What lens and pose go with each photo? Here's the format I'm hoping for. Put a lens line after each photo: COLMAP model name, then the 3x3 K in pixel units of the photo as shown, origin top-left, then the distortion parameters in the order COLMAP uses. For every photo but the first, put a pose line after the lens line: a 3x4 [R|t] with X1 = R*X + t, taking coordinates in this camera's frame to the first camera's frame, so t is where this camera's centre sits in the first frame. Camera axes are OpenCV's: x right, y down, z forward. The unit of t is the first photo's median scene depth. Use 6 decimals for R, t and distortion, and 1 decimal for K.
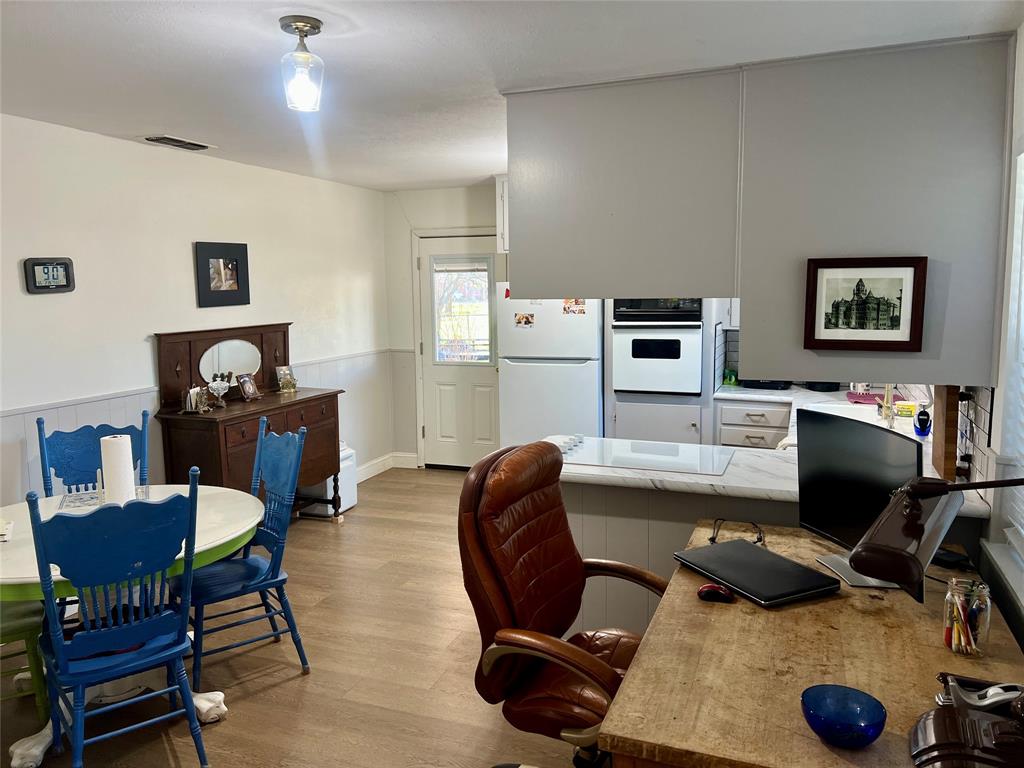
lens RADIAL K [[759.6, 0, 518.2], [0, 759.6, 381.8], [0, 0, 1]] dist [0.065213, -0.079676]
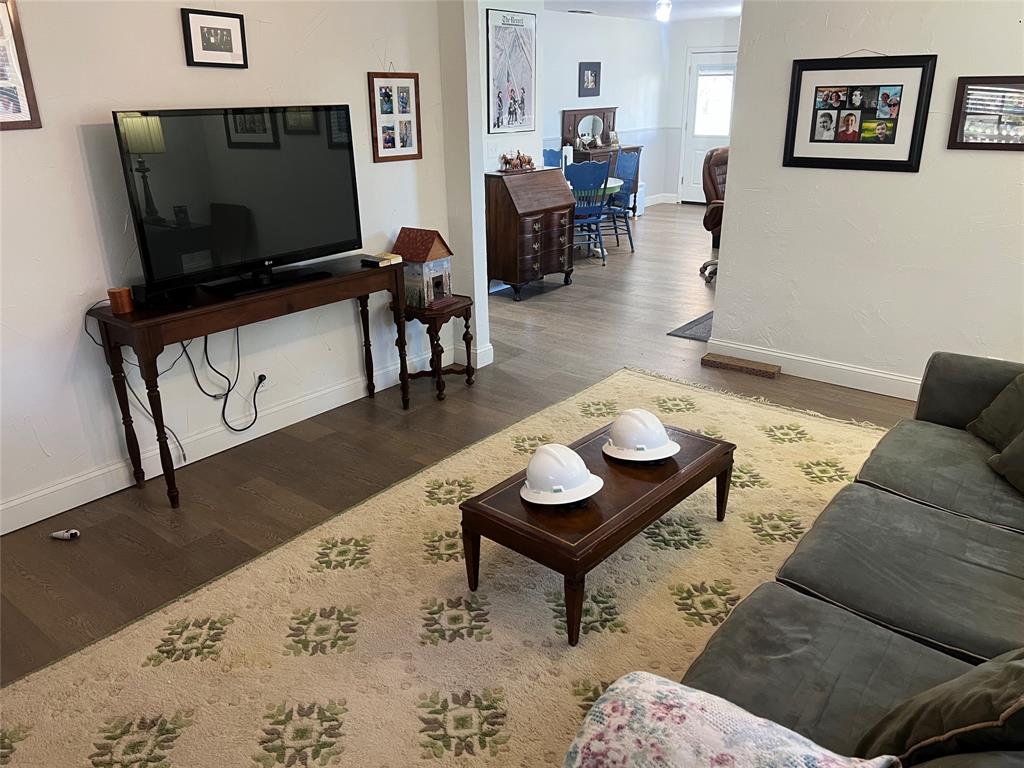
lens RADIAL K [[759.6, 0, 526.3], [0, 759.6, 383.3], [0, 0, 1]] dist [0.065213, -0.079676]
pose [[0.953225, 0.113146, -0.280286, 0.085947], [-0.041121, 0.967218, 0.250597, 0.115071], [0.299452, -0.227350, 0.926629, -0.940737]]
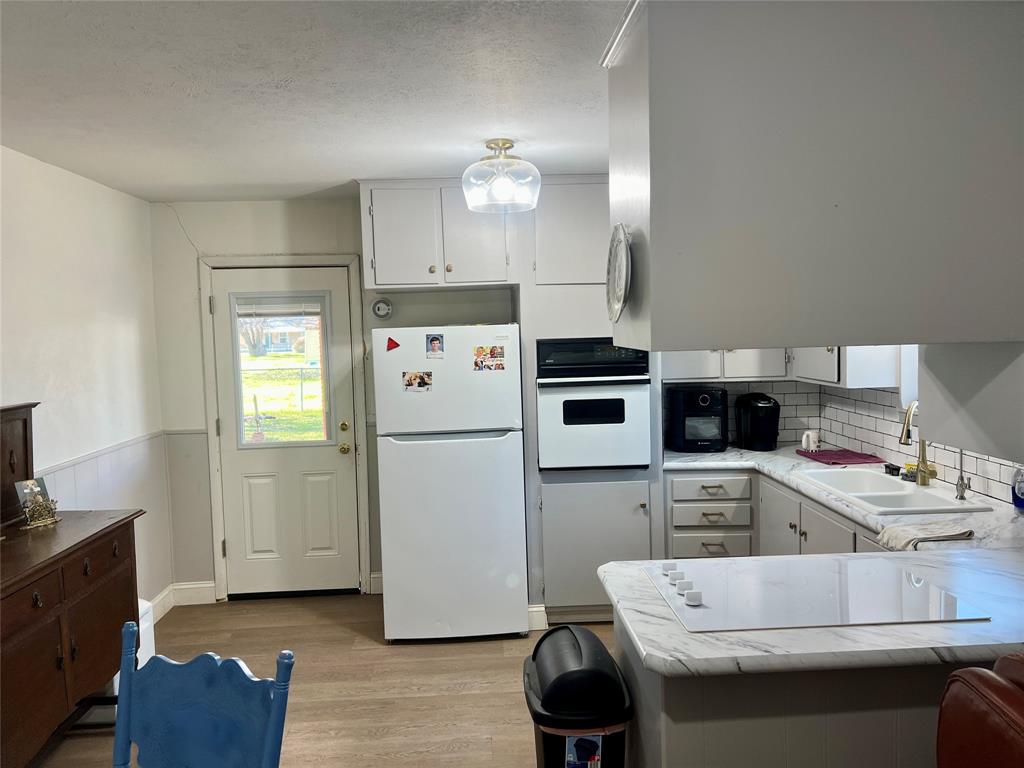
lens RADIAL K [[759.6, 0, 508.1], [0, 759.6, 379.2], [0, 0, 1]] dist [0.065213, -0.079676]
pose [[0.916603, -0.040043, 0.397788, -0.203839], [0.067107, 0.996265, -0.054343, -0.039841], [-0.394126, 0.076505, 0.915867, 0.323740]]
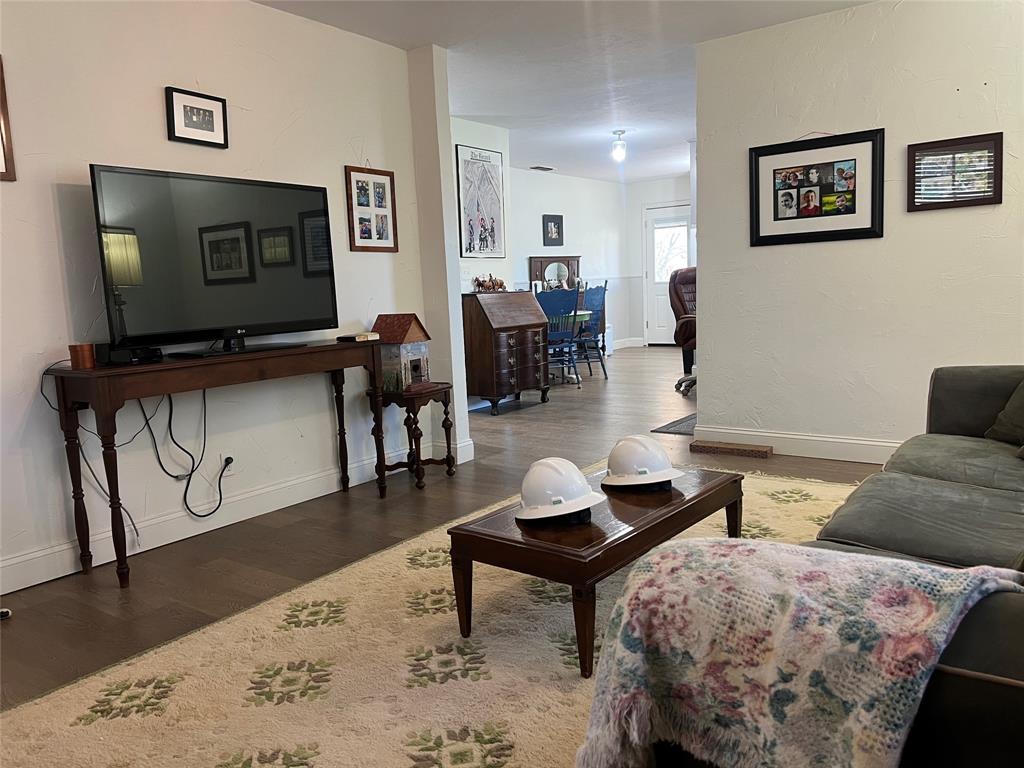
lens RADIAL K [[759.6, 0, 519.3], [0, 759.6, 386.1], [0, 0, 1]] dist [0.065213, -0.079676]
pose [[0.963378, 0.005277, -0.268093, 0.072701], [-0.000869, 0.999863, 0.016559, 0.225775], [0.268144, -0.015720, 0.963251, -0.926342]]
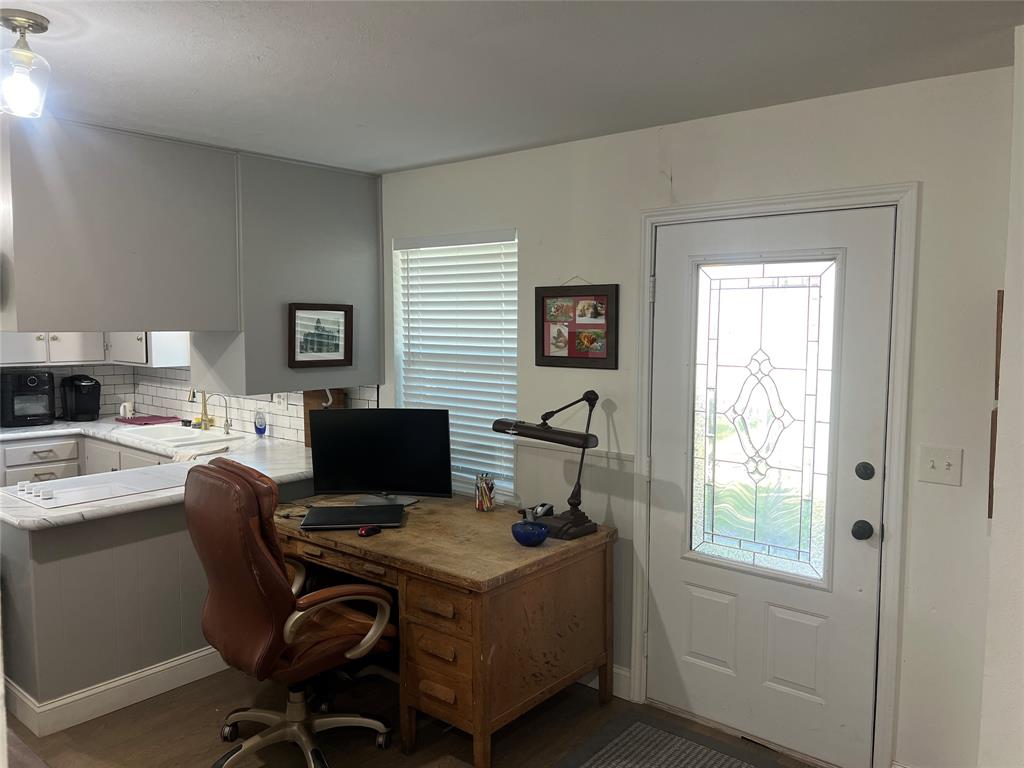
lens RADIAL K [[759.6, 0, 514.4], [0, 759.6, 384.7], [0, 0, 1]] dist [0.065213, -0.079676]
pose [[0.313211, -0.062633, 0.947616, -0.422862], [0.107329, 0.993765, 0.030208, -0.006328], [-0.943599, 0.092246, 0.317980, 0.102736]]
